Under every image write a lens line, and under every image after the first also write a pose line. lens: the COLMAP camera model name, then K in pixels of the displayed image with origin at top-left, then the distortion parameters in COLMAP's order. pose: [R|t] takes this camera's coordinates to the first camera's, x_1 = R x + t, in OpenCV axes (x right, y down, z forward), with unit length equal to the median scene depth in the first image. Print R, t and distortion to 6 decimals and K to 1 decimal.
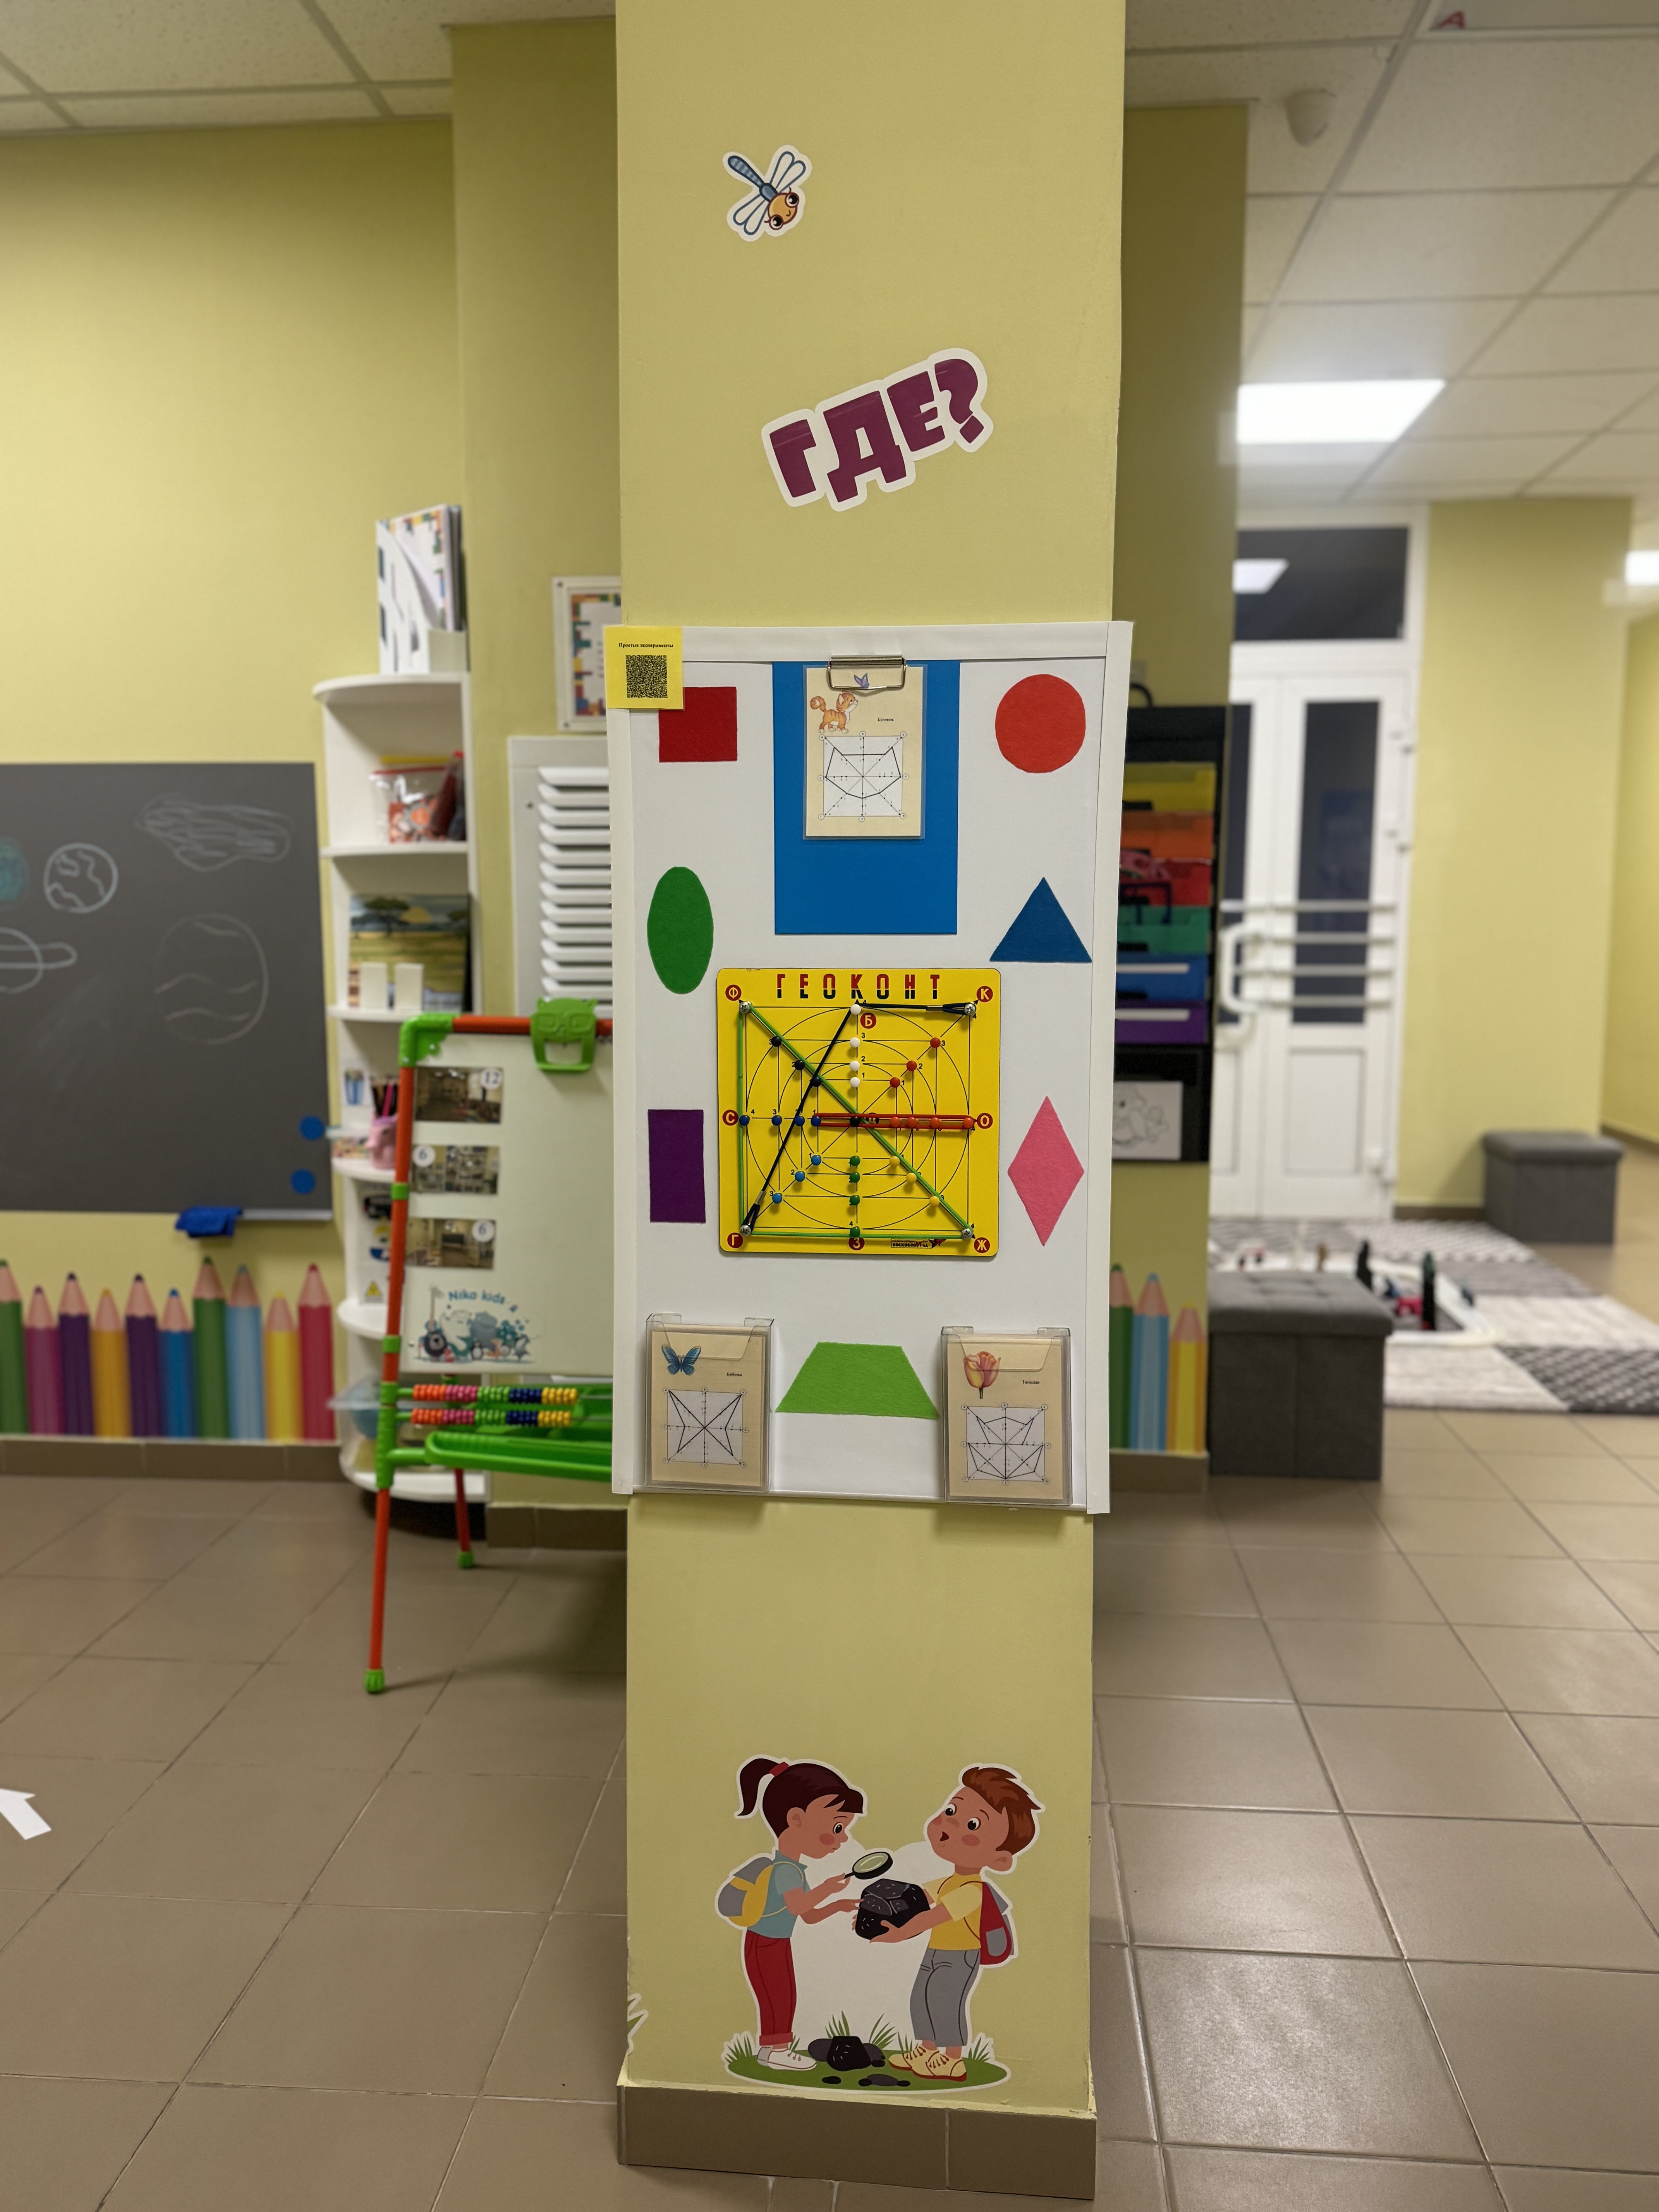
lens RADIAL K [[1629.1, 0, 829.5], [0, 1629.1, 1106.0], [0, 0, 1]] dist [0.100035, -0.143851]
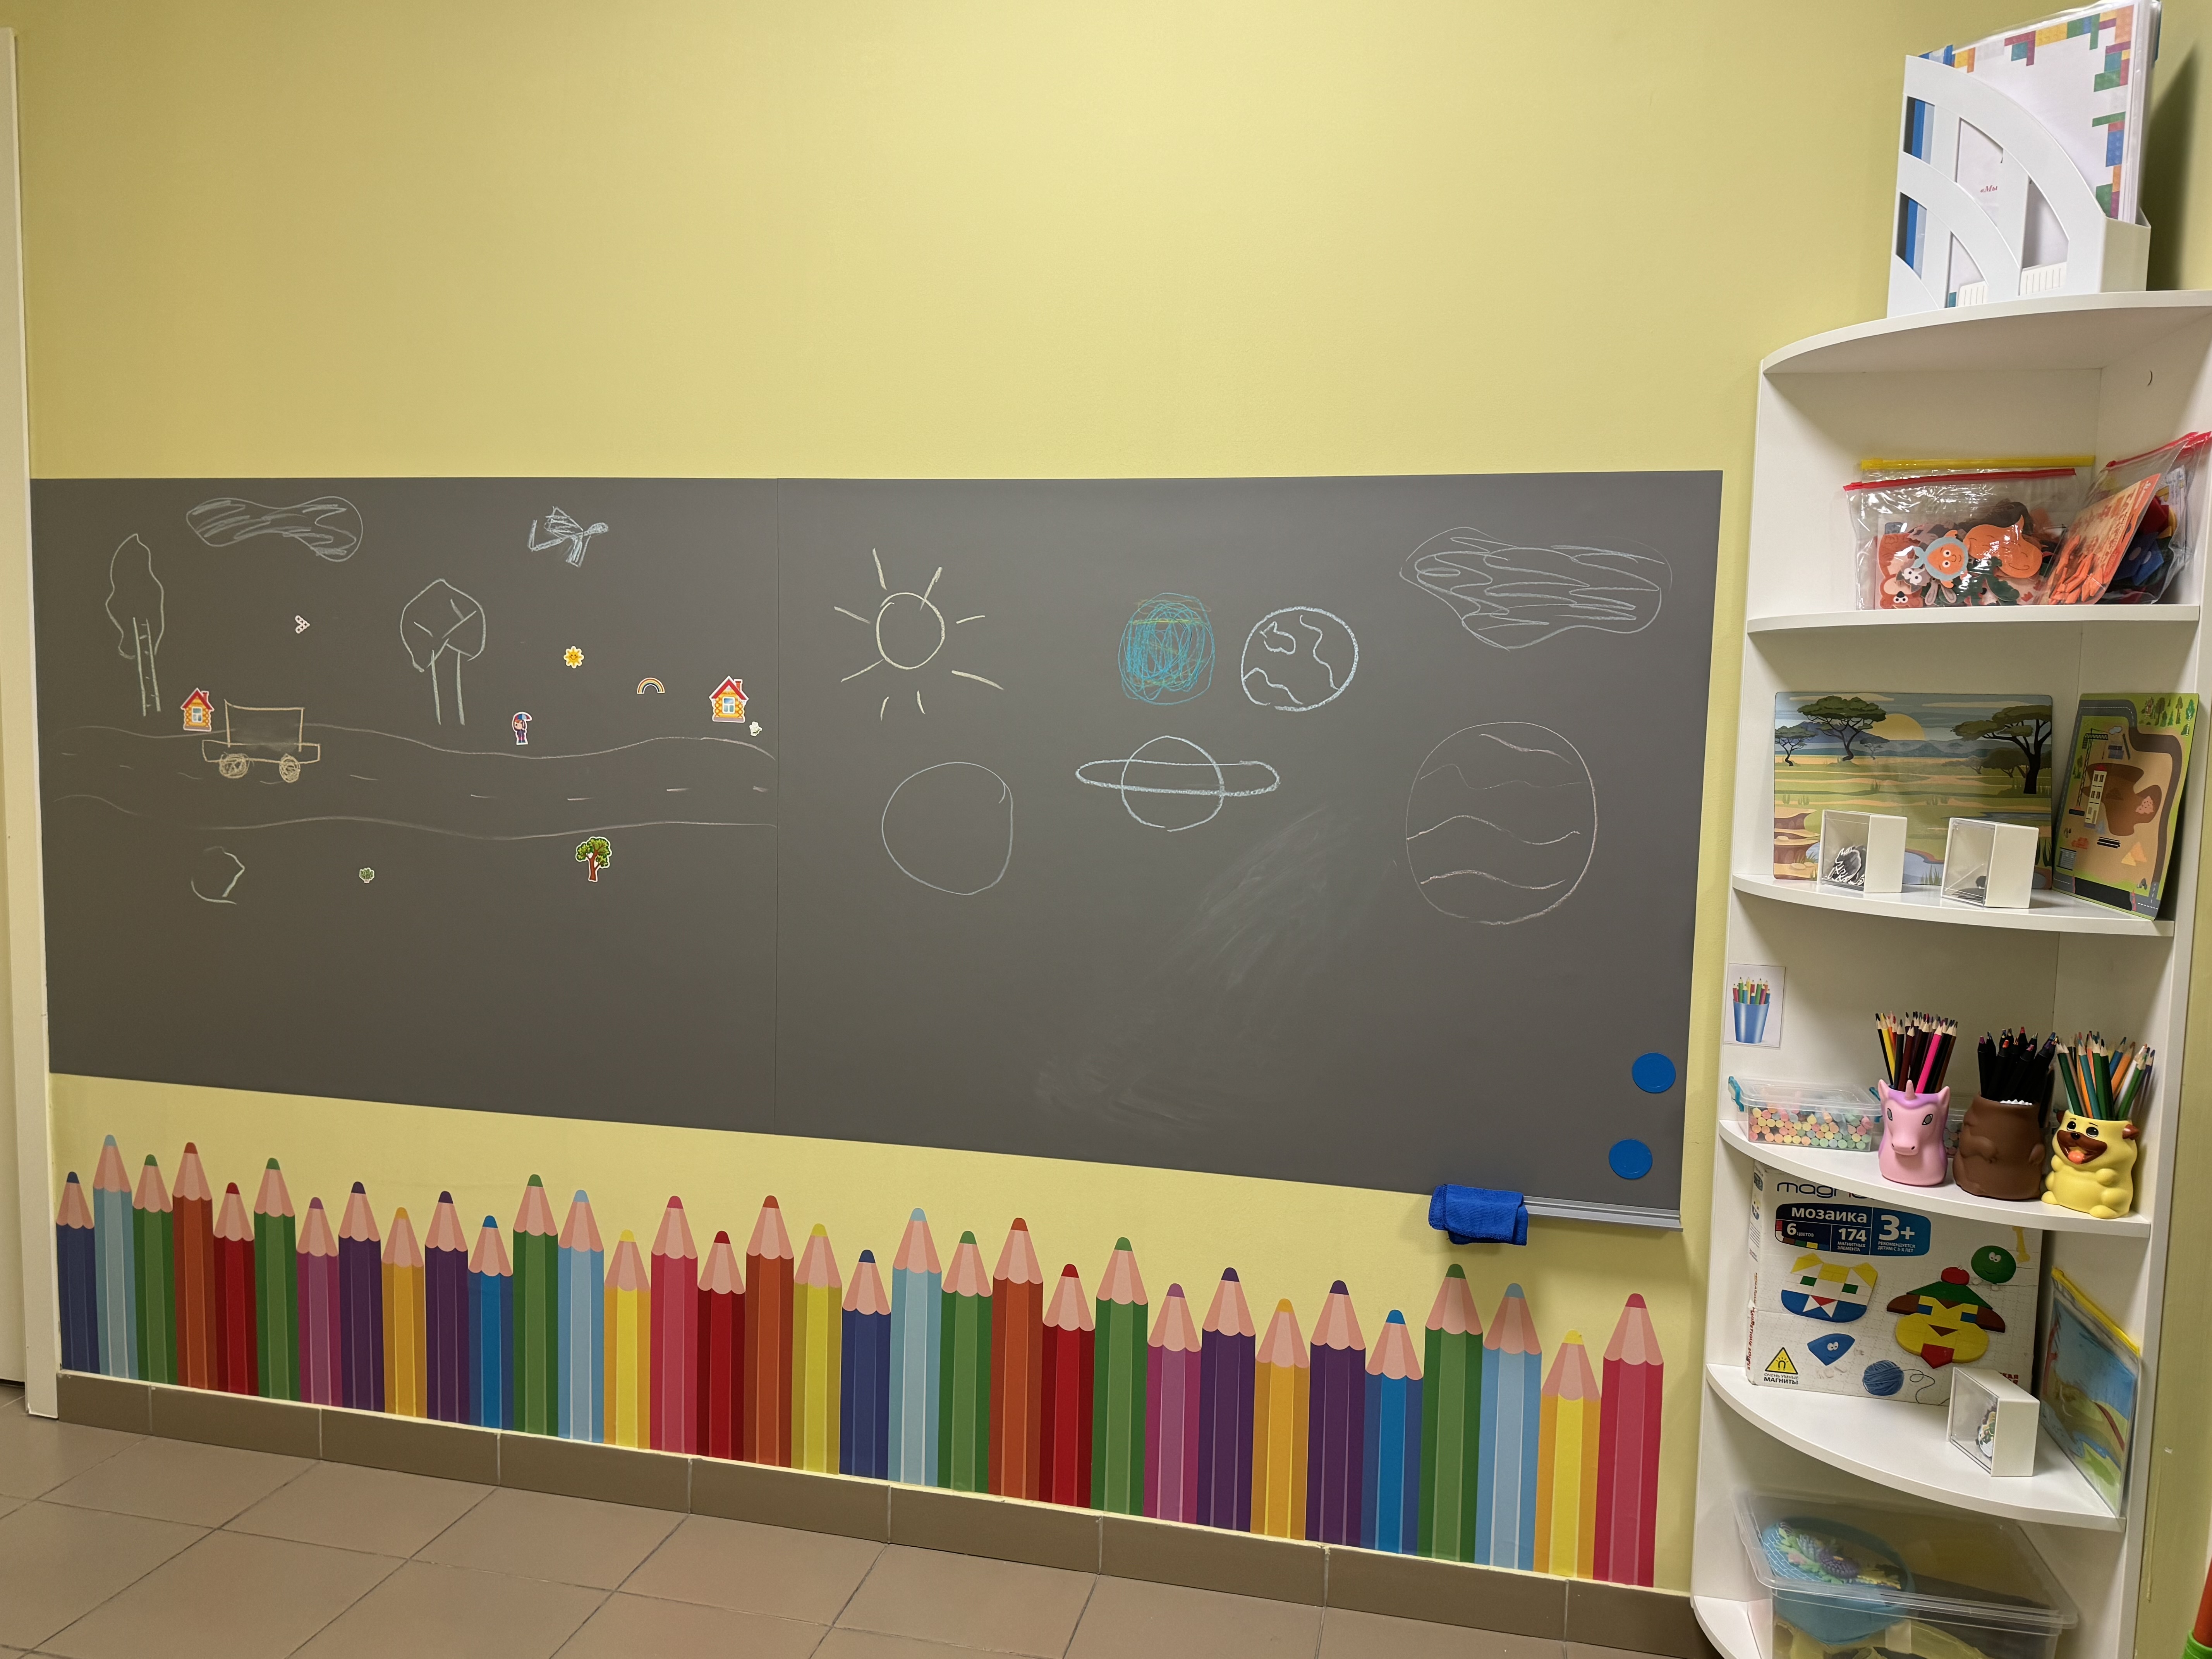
lens RADIAL K [[1629.1, 0, 1106.0], [0, 1629.1, 829.5], [0, 0, 1]] dist [0.100035, -0.143851]
pose [[0.987631, 0.034318, -0.152998, -0.431139], [-0.038894, 0.998878, -0.027018, -0.052639], [0.151899, 0.032635, 0.987857, 0.371355]]
